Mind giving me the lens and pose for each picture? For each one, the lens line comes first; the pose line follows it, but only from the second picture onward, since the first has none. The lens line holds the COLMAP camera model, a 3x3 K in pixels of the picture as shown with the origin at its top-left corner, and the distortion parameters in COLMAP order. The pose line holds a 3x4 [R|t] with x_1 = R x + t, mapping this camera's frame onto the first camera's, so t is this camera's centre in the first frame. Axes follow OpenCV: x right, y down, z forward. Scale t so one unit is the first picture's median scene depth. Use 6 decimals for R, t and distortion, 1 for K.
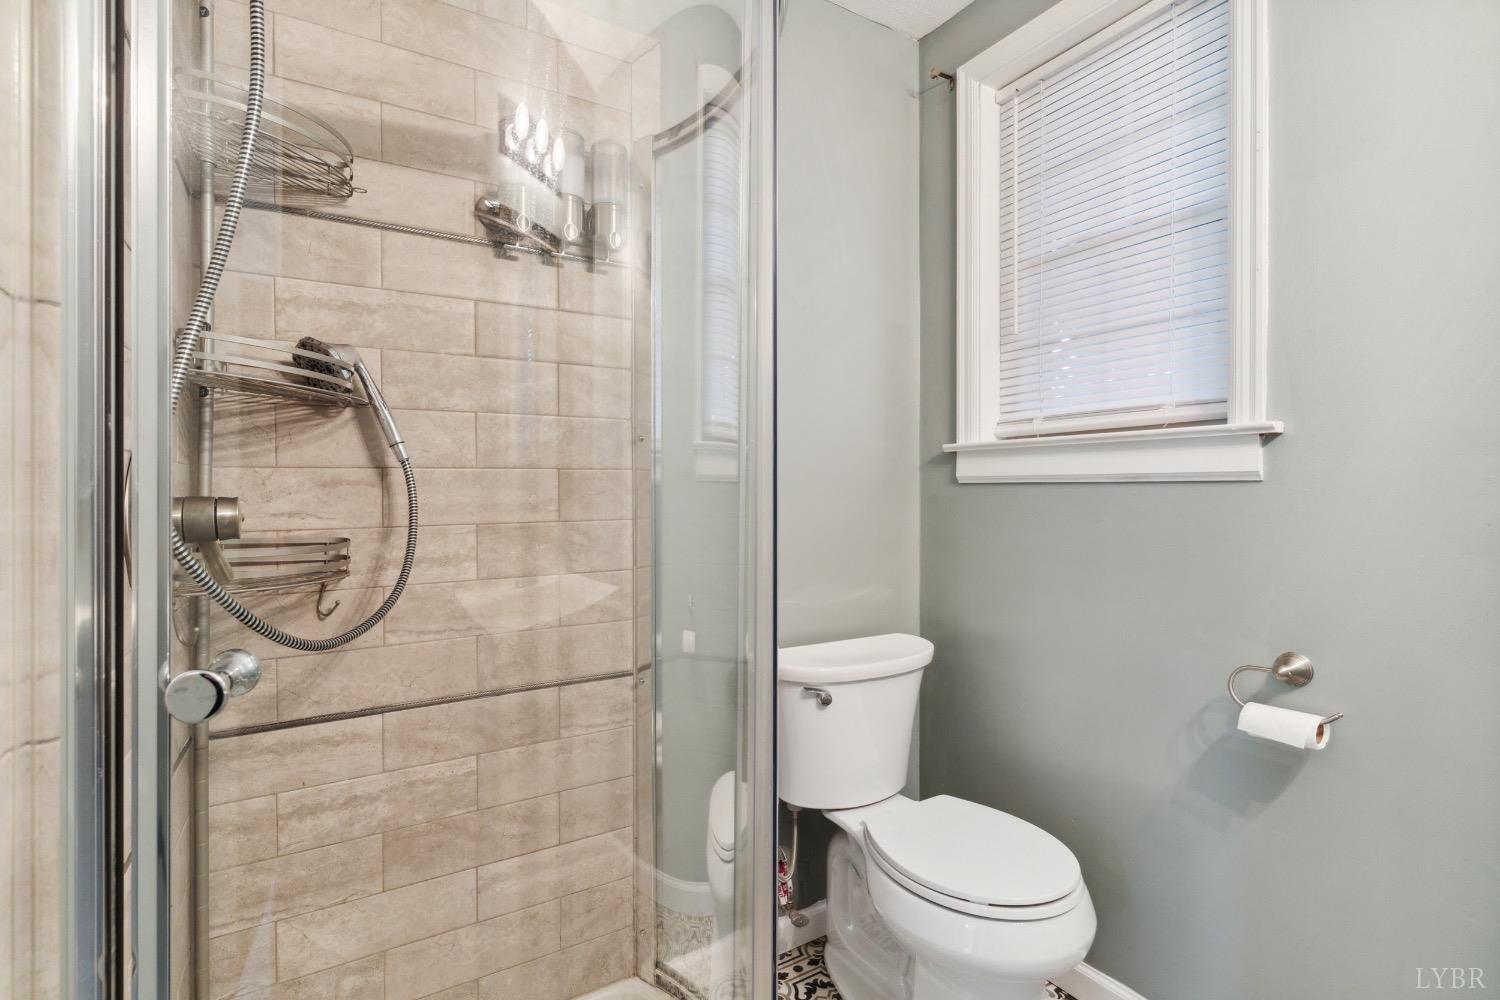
lens RADIAL K [[721.5, 0, 744.9], [0, 721.5, 493.4], [0, 0, 1]] dist [-0.000287, 0.001500]
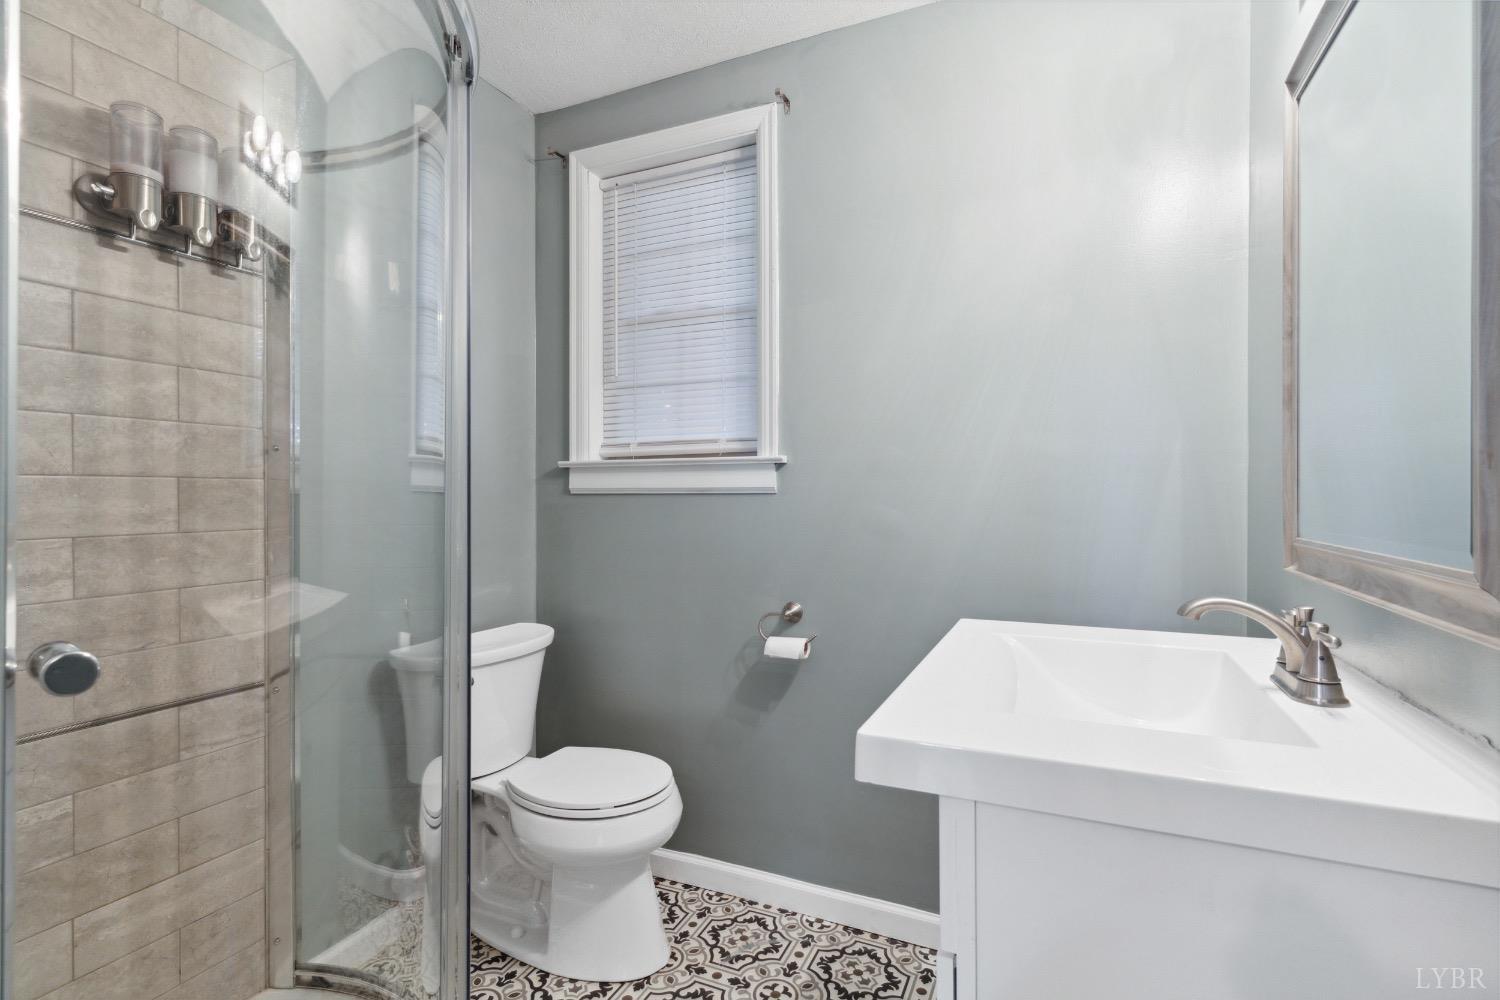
lens RADIAL K [[721.5, 0, 745.5], [0, 721.5, 500.1], [0, 0, 1]] dist [-0.000287, 0.001500]
pose [[0.828527, -0.000915, 0.559948, -0.176775], [0.002763, 0.999993, -0.002455, 0.000462], [-0.559942, 0.003581, 0.828524, -0.212780]]
